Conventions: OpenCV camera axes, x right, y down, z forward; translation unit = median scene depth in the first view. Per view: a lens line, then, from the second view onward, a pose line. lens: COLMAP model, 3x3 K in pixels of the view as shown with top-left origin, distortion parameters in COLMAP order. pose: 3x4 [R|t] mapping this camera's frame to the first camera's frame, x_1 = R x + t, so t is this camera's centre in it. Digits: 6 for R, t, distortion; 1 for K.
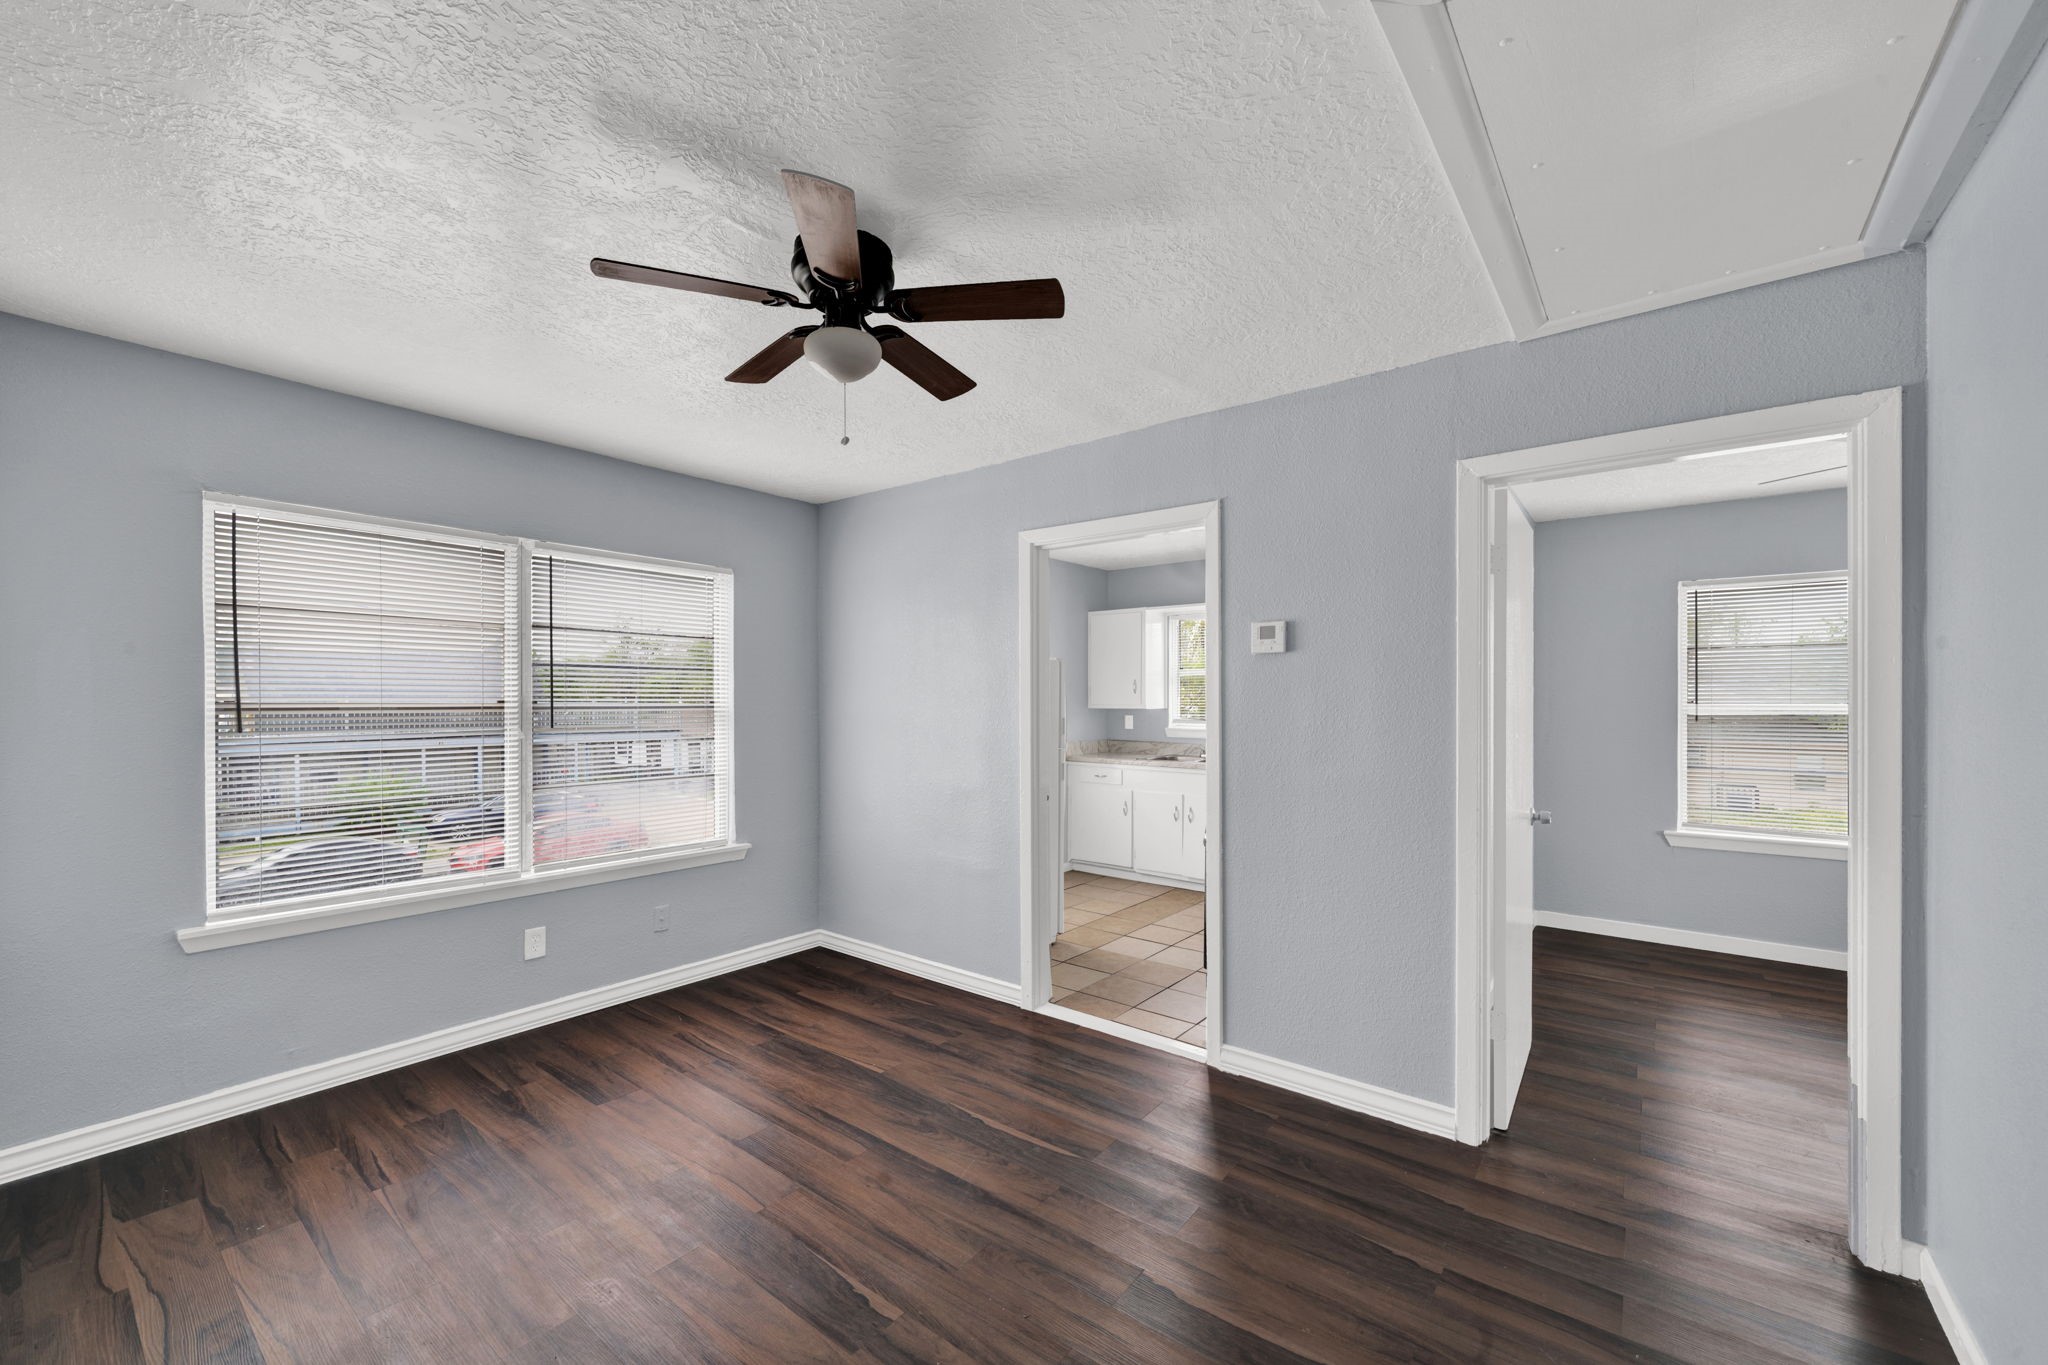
lens RADIAL K [[800.4, 0, 1029.5], [0, 800.4, 701.0], [0, 0, 1]] dist [0.001172, 0.000247]
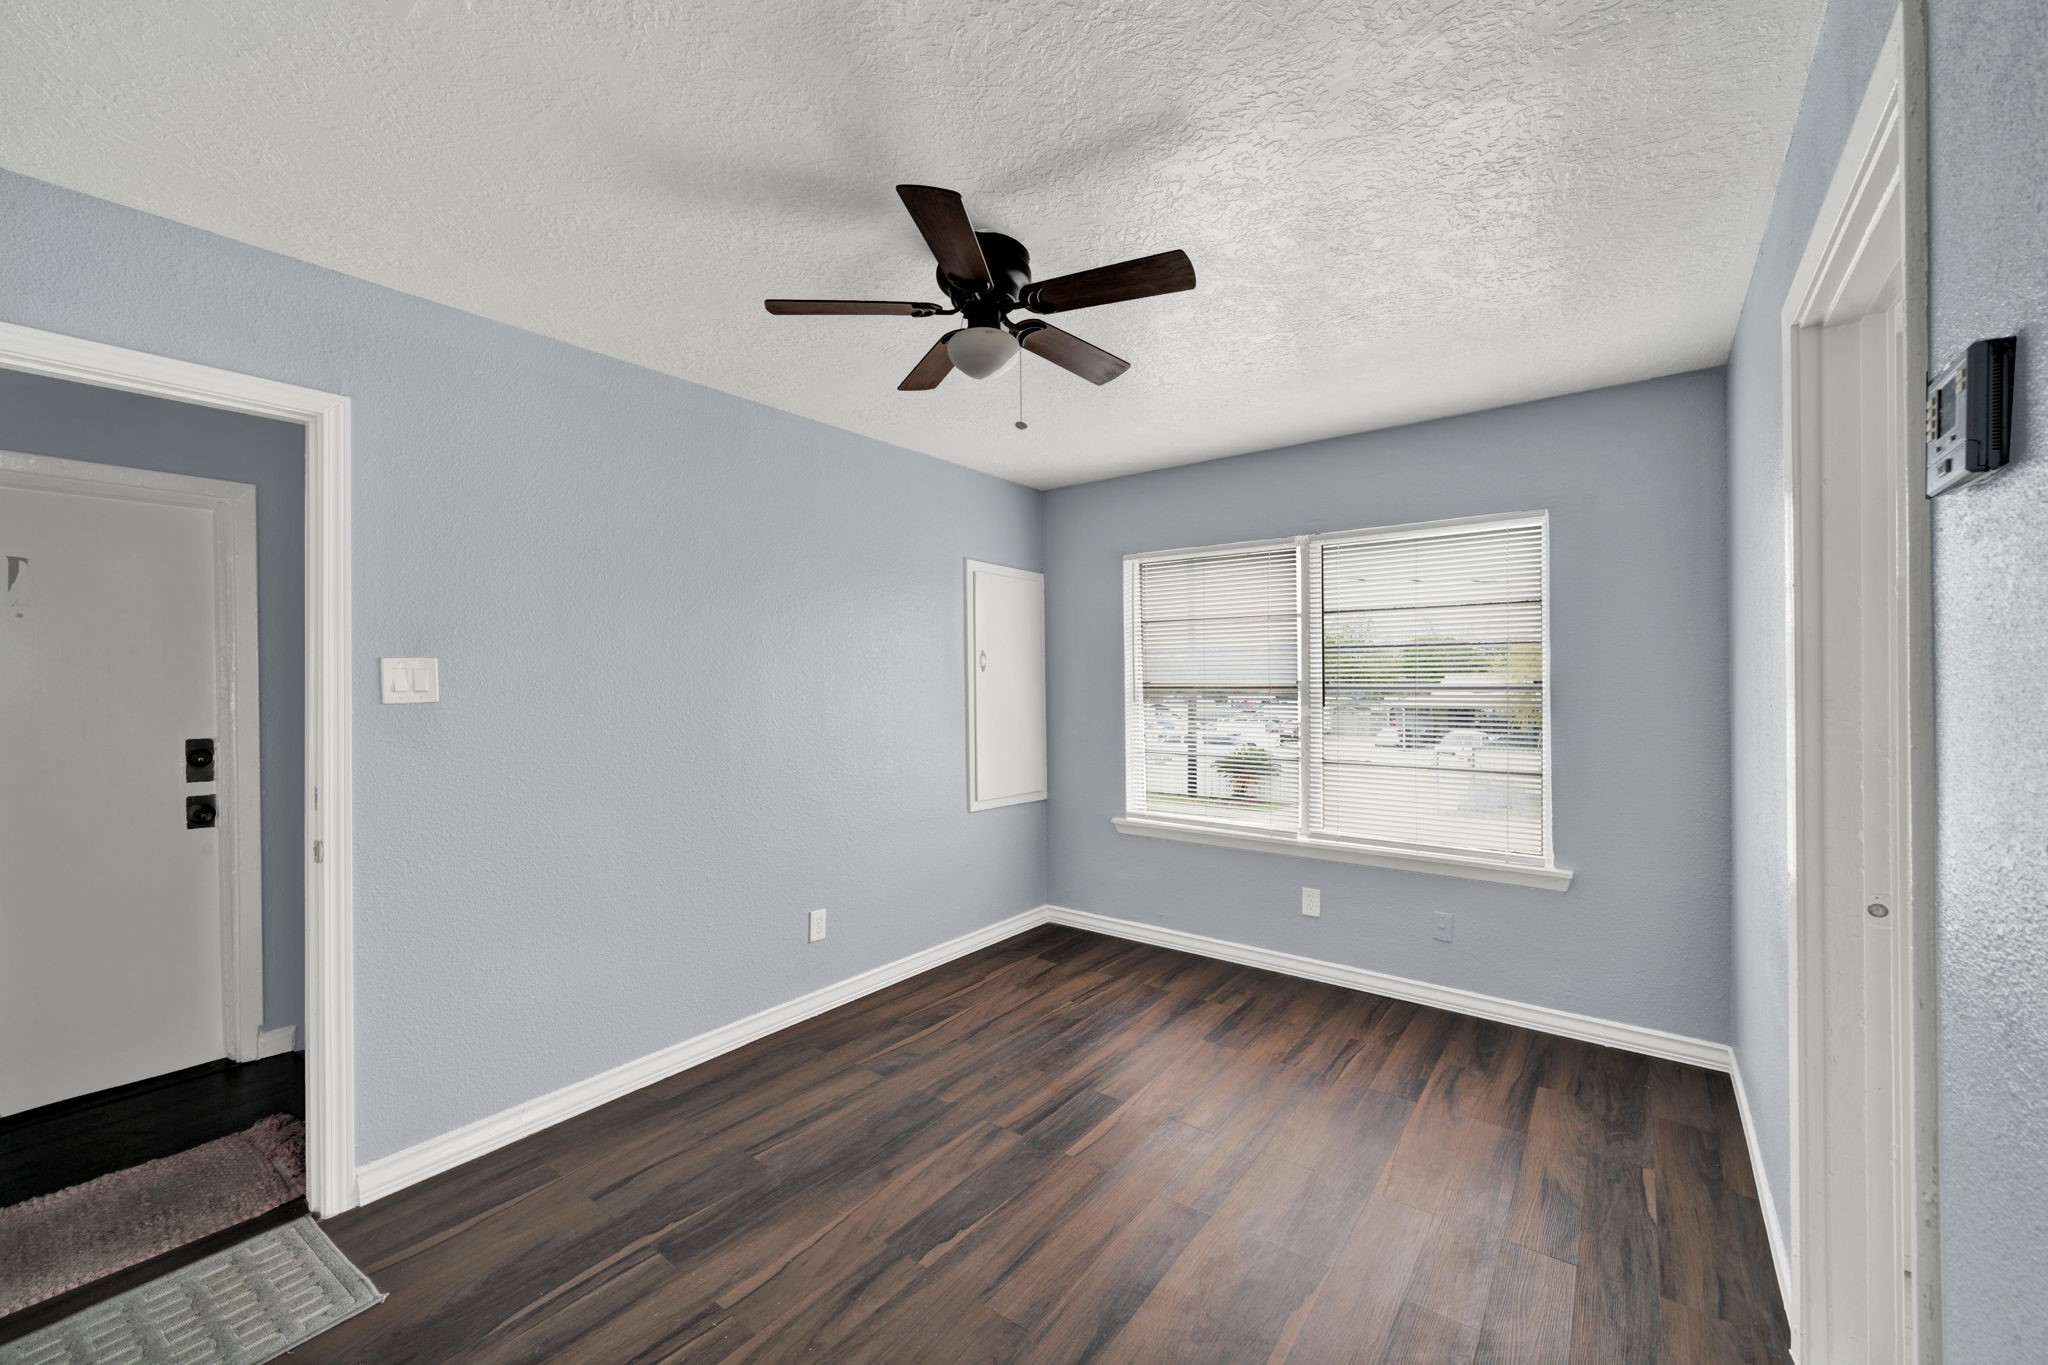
lens RADIAL K [[800.4, 0, 1030.2], [0, 800.4, 684.8], [0, 0, 1]] dist [0.001172, 0.000247]
pose [[0.009527, 0.000210, -0.999955, 0.532588], [0.003964, 0.999992, 0.000248, 0.003085], [0.999947, -0.003967, 0.009526, 0.677721]]
